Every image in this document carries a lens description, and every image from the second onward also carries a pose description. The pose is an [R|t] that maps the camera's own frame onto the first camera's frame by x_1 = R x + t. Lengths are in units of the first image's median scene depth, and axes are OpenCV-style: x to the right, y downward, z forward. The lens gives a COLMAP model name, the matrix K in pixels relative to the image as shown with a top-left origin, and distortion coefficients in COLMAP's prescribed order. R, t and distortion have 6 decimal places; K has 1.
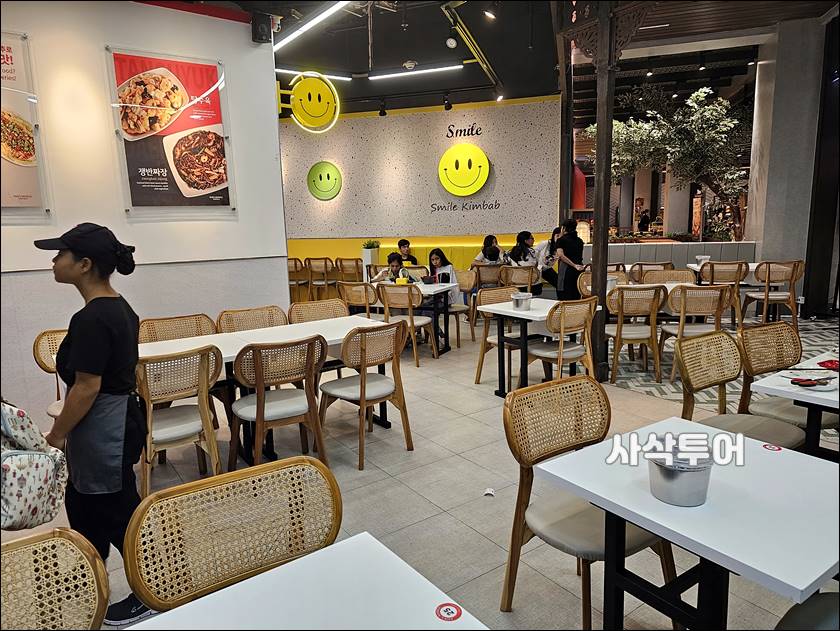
lens RADIAL K [[587.3, 0, 420.0], [0, 587.3, 315.5], [0, 0, 1]] dist [0.049931, -0.031662]
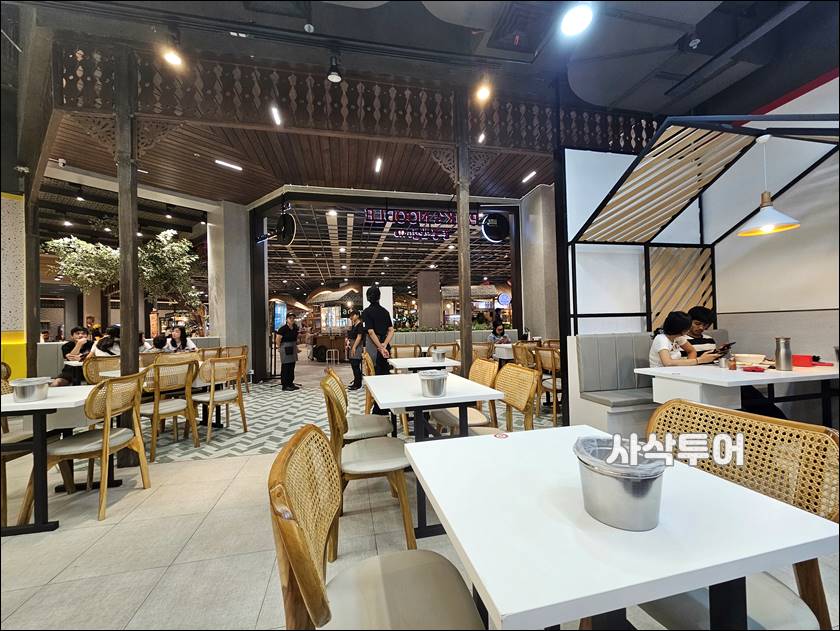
lens RADIAL K [[344.4, 0, 420.7], [0, 344.4, 321.6], [0, 0, 1]] dist [-0.000844, -0.000108]
pose [[0.407216, 0.025598, 0.912973, -0.026837], [0.169273, 0.980174, -0.102984, 0.018409], [-0.897509, 0.196478, 0.394809, 0.307027]]
